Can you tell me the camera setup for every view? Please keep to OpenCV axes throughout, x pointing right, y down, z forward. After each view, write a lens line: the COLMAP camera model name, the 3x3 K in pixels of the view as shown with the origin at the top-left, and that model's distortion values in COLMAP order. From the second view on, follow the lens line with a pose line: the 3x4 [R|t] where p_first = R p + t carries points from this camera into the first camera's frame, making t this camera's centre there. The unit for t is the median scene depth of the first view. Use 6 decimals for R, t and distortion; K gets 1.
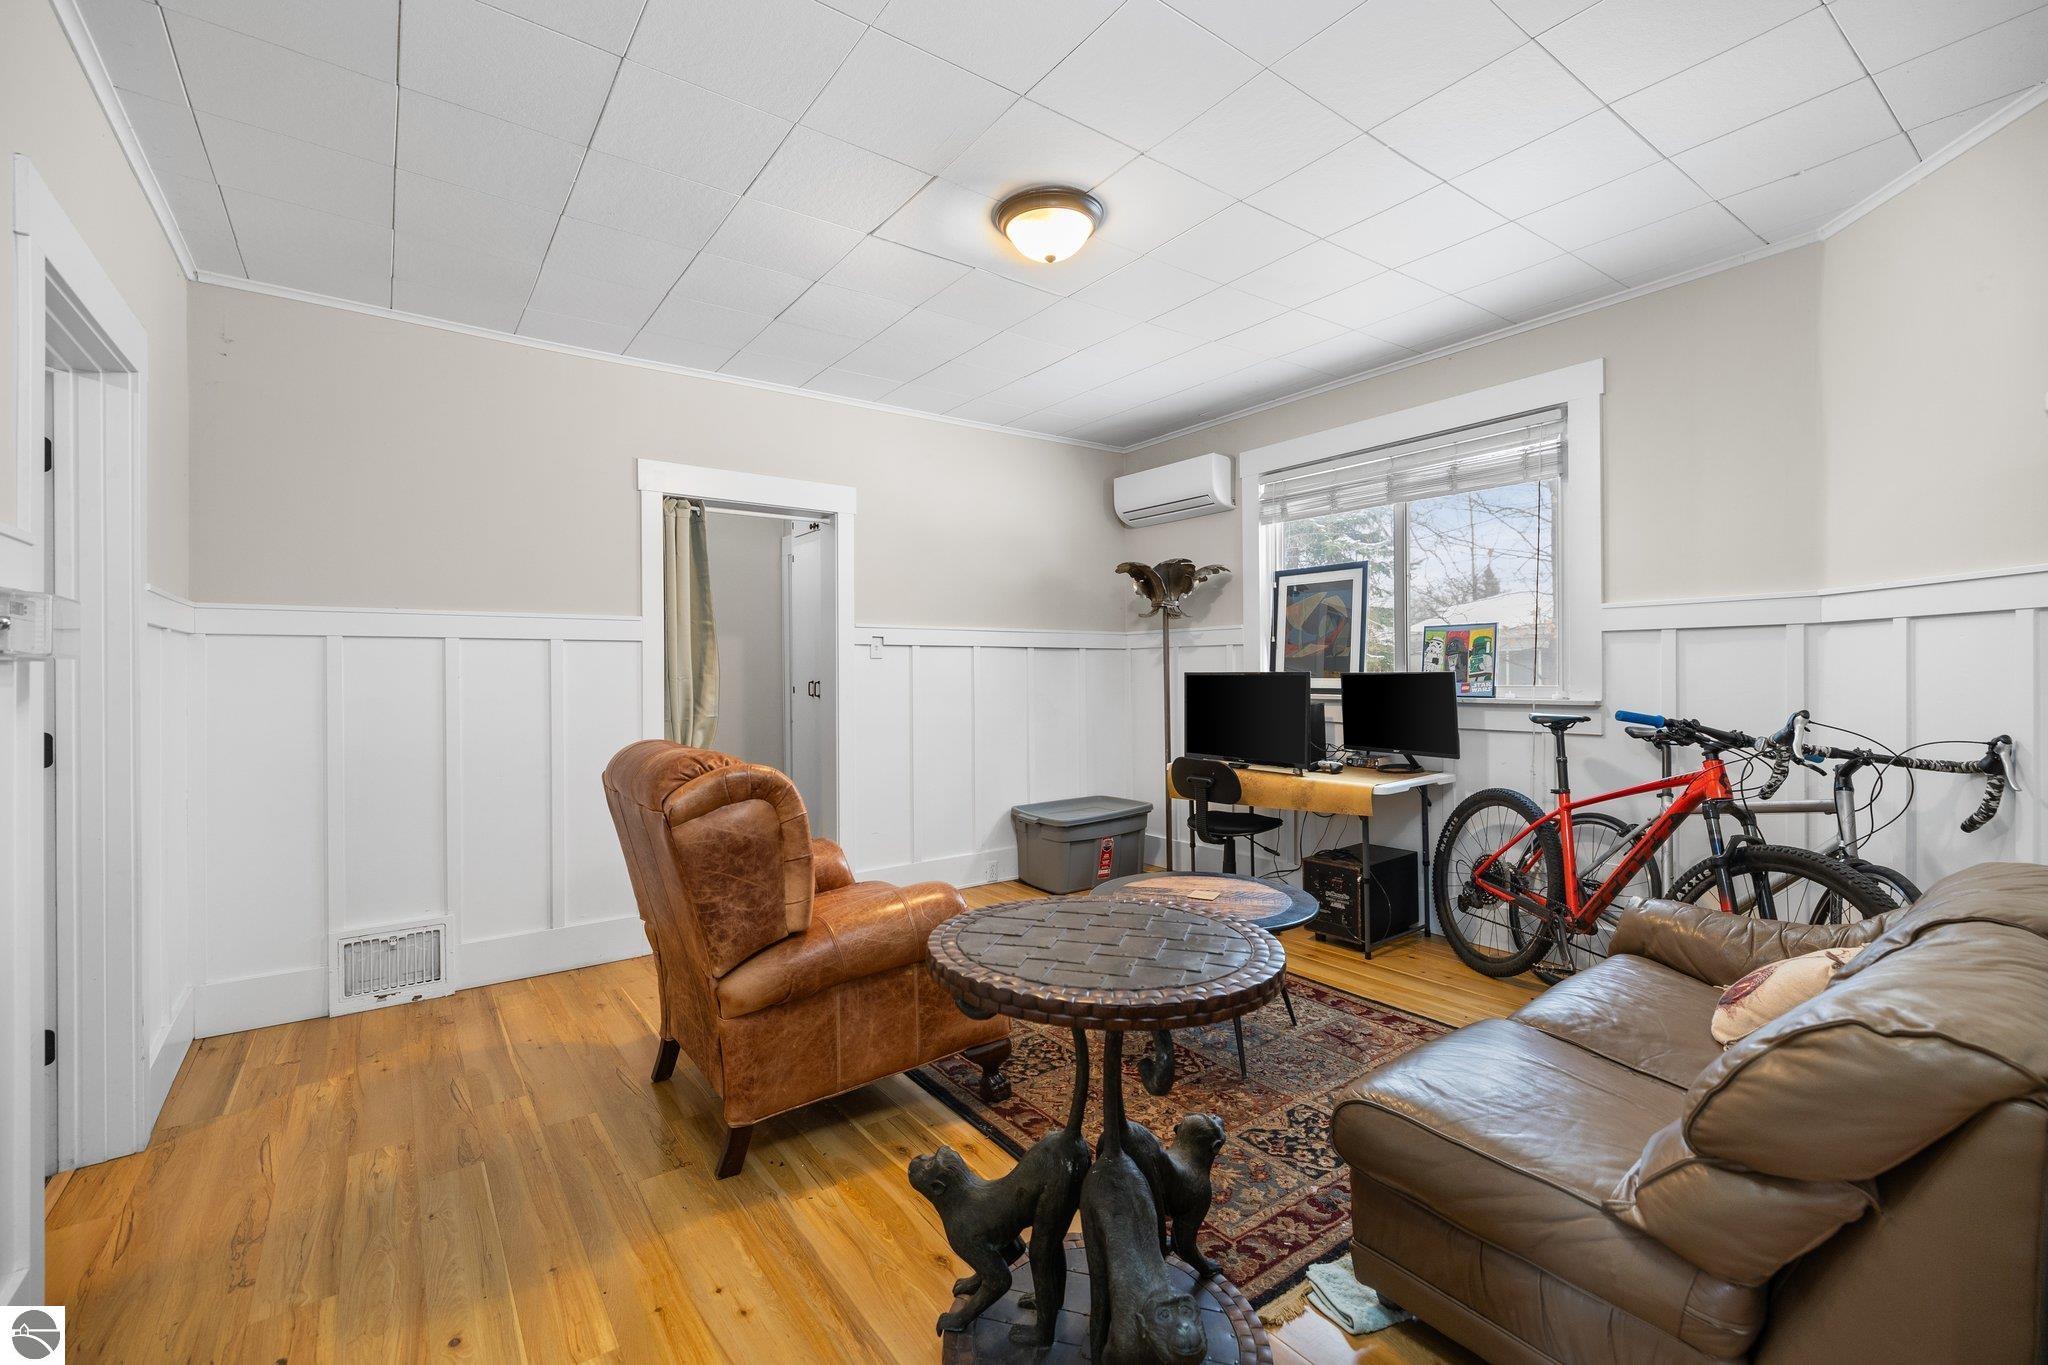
lens RADIAL K [[873.4, 0, 1019.3], [0, 873.4, 680.6], [0, 0, 1]] dist [0.004454, 0.000212]
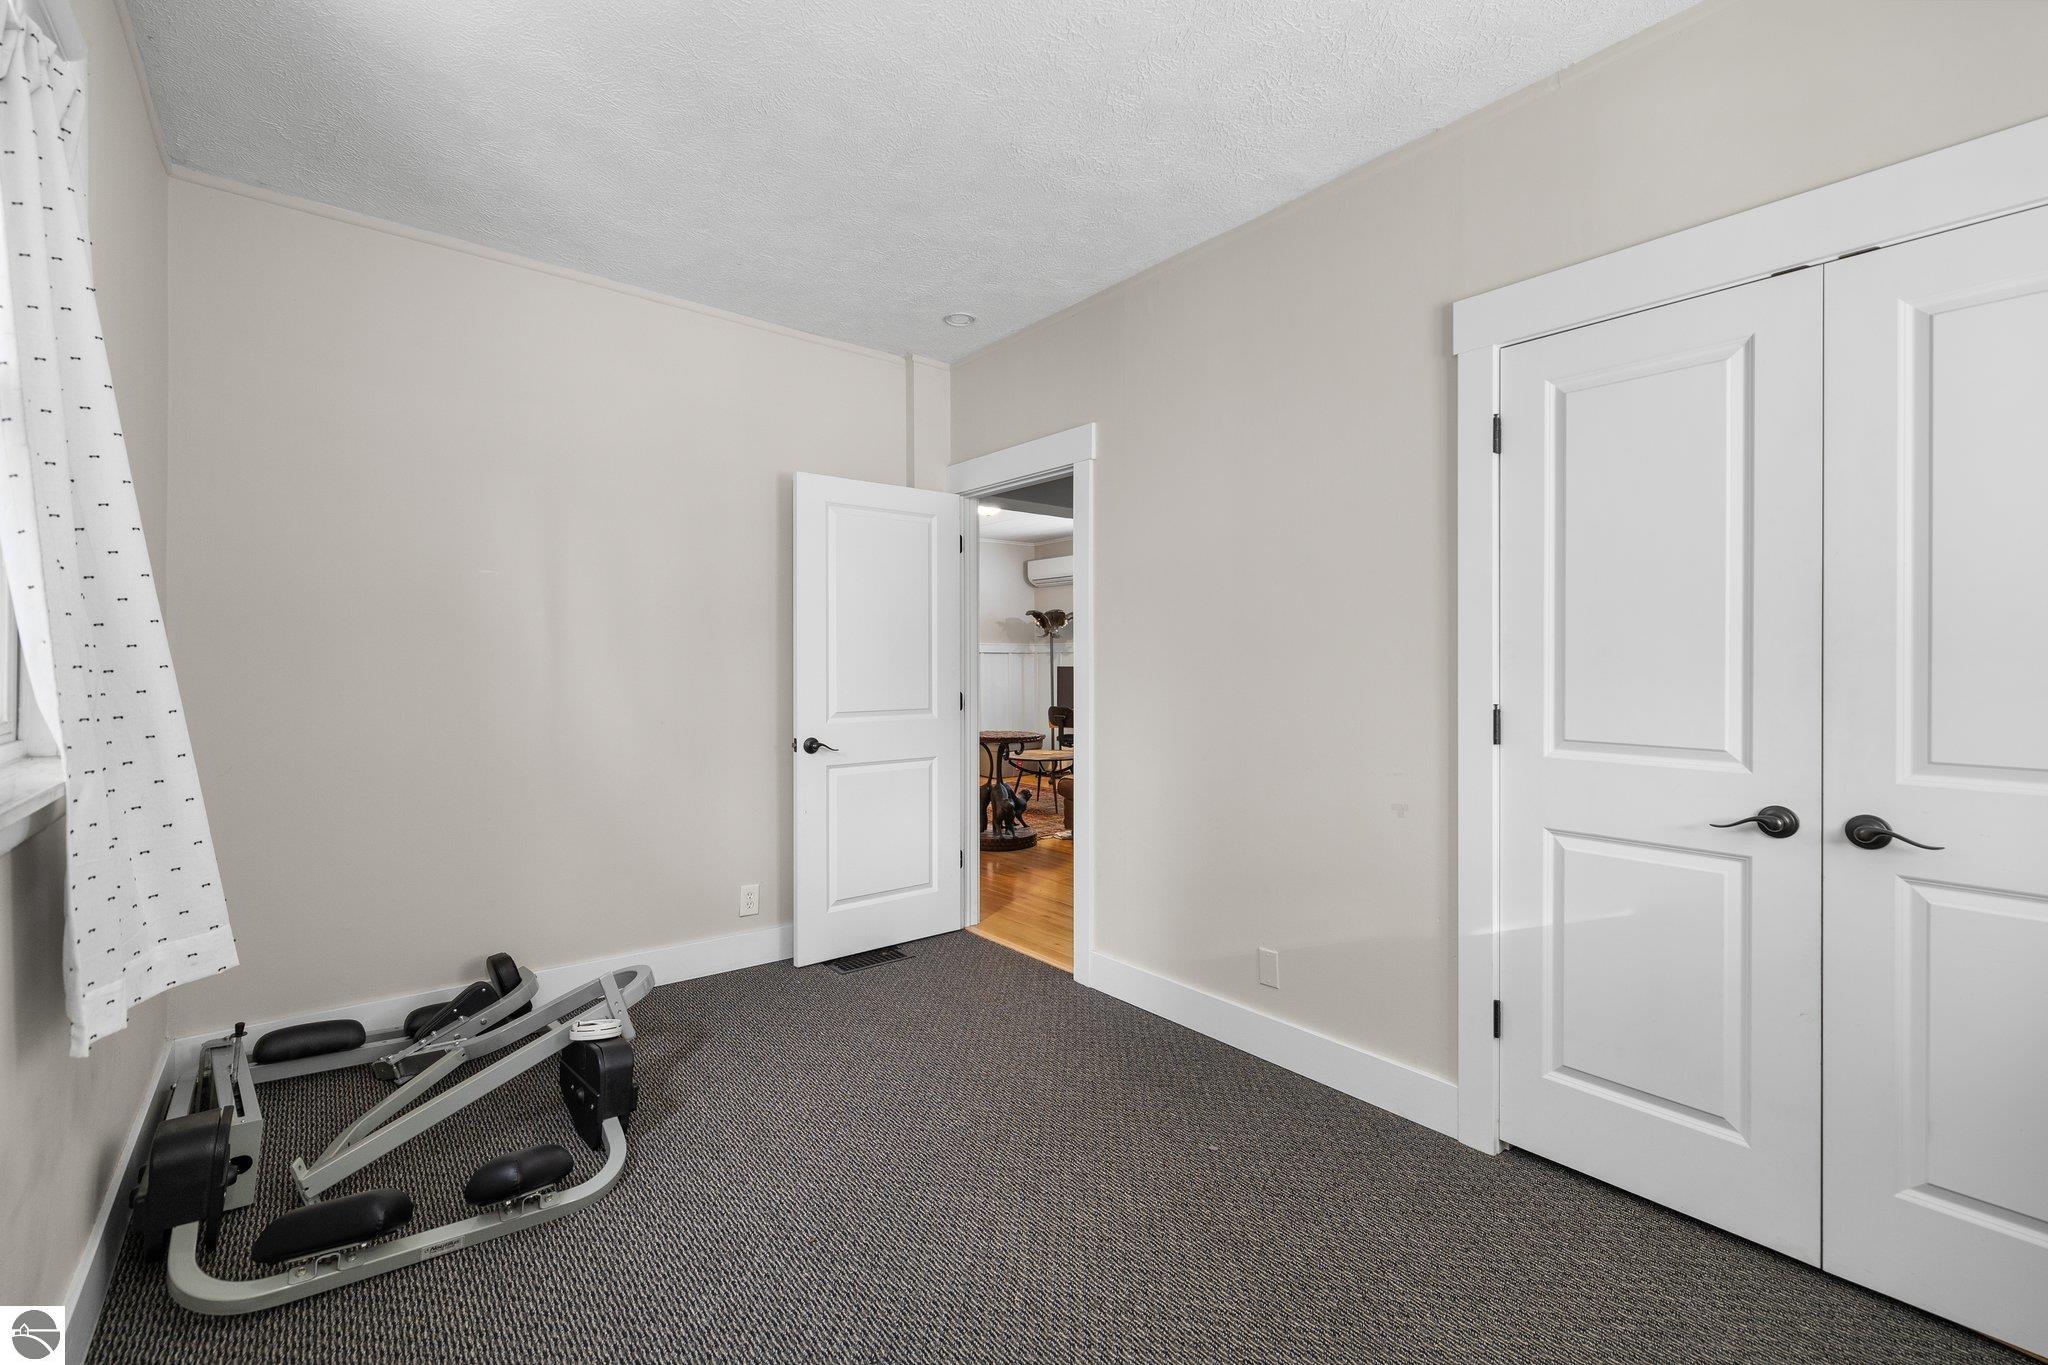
lens RADIAL K [[873.4, 0, 1024.4], [0, 873.4, 668.1], [0, 0, 1]] dist [0.004454, 0.000212]
pose [[0.998743, -0.000605, 0.050127, 0.008867], [0.000062, 0.999941, 0.010832, -0.035054], [-0.050131, -0.010816, 0.998684, -1.410698]]
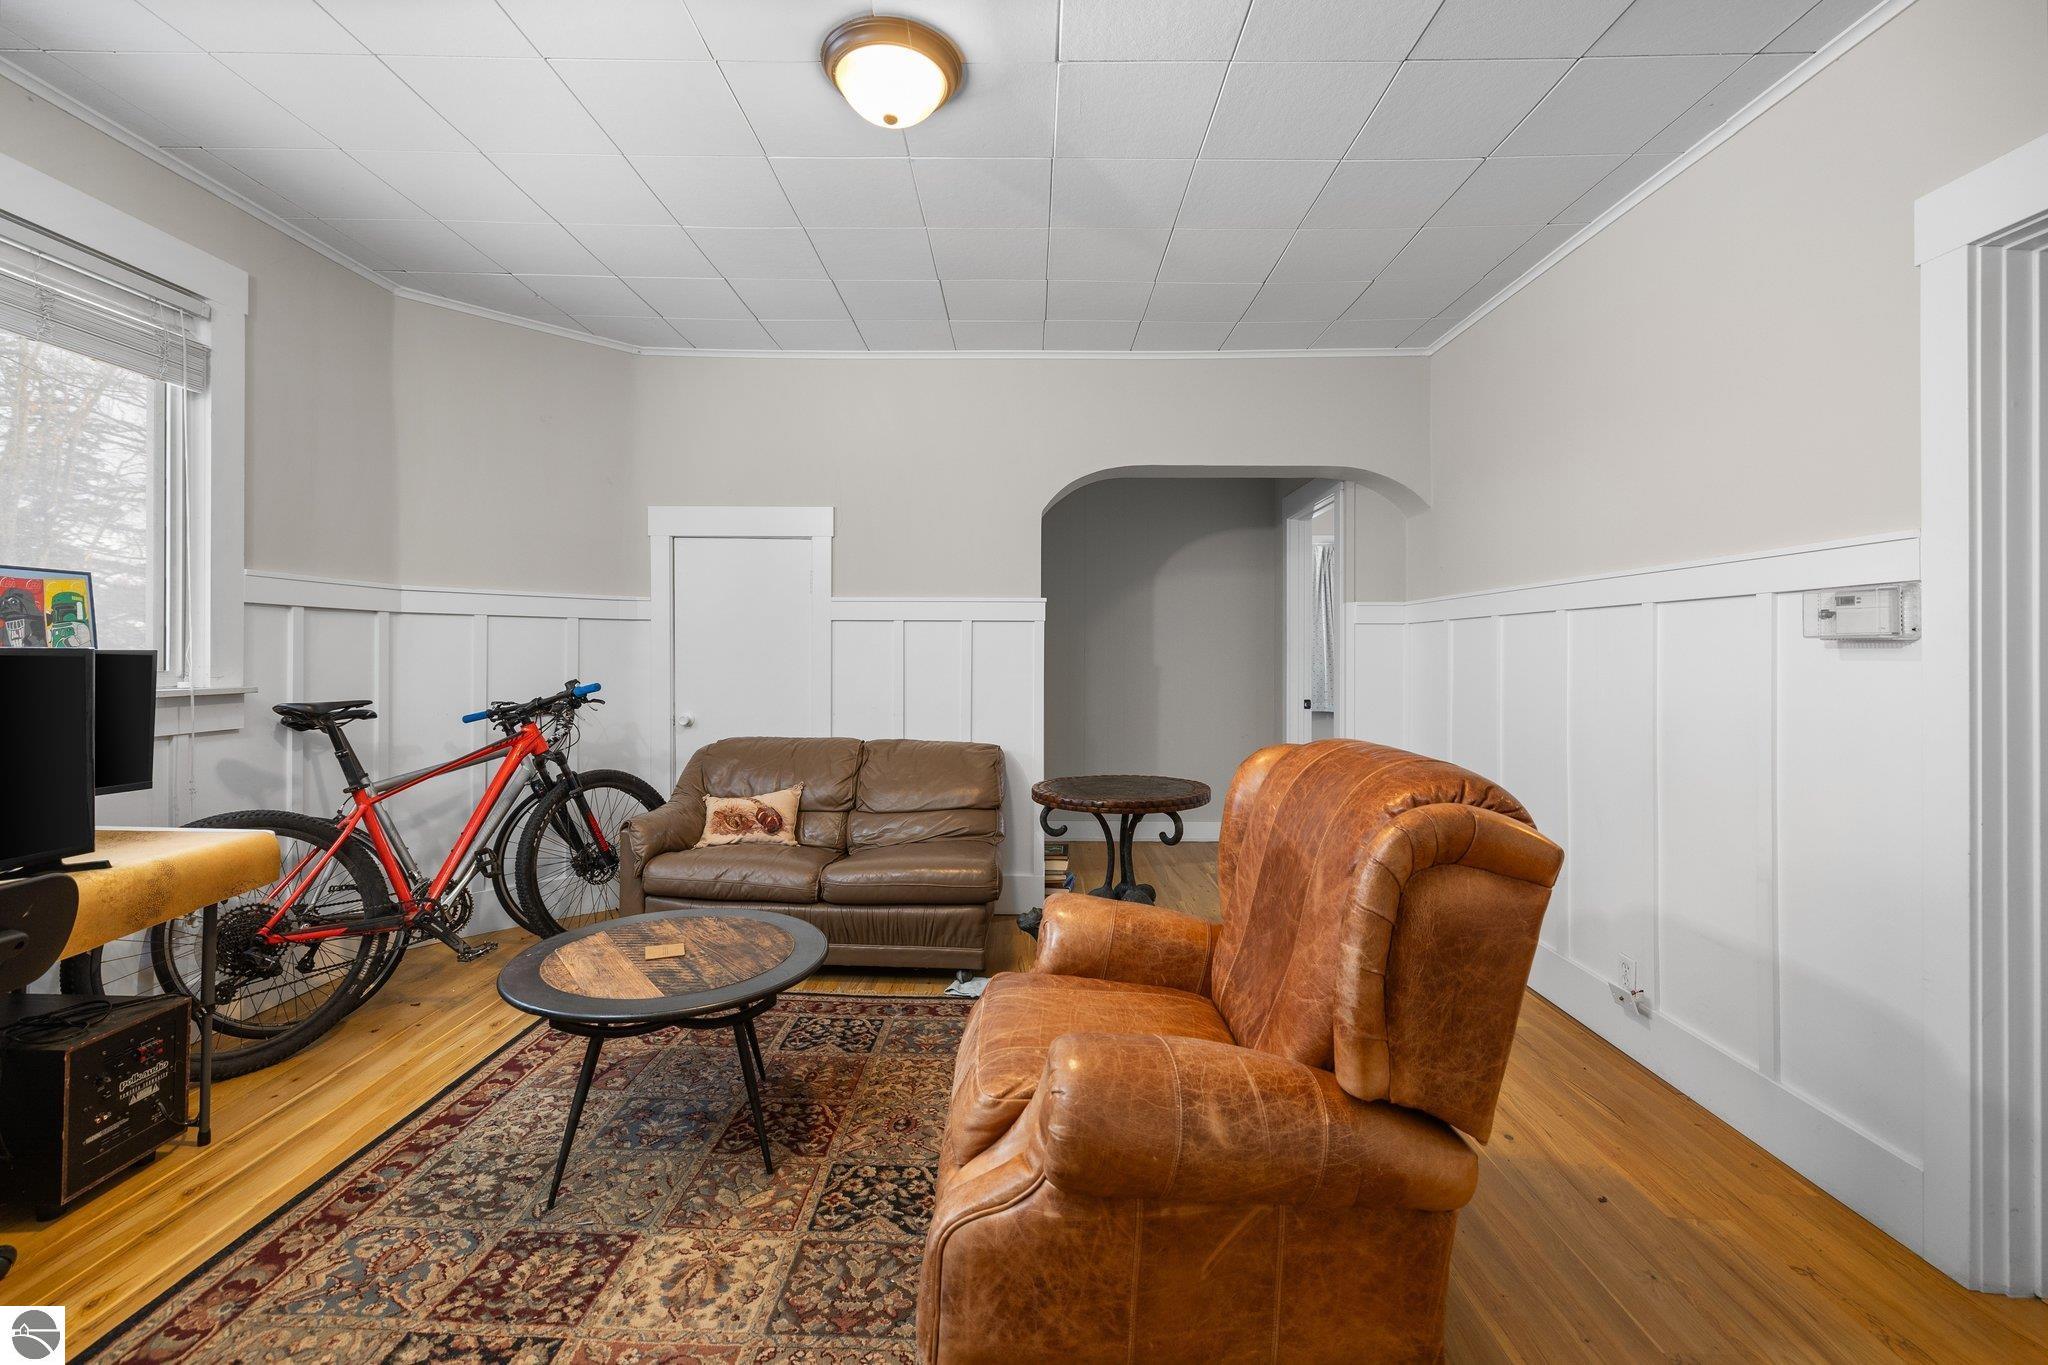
lens RADIAL K [[873.4, 0, 1015.3], [0, 873.4, 661.3], [0, 0, 1]] dist [0.004454, 0.000212]
pose [[-0.796076, -0.001395, 0.605196, -0.372800], [0.006674, 0.999916, 0.011084, -0.004640], [-0.605160, 0.012862, -0.796000, 1.109310]]
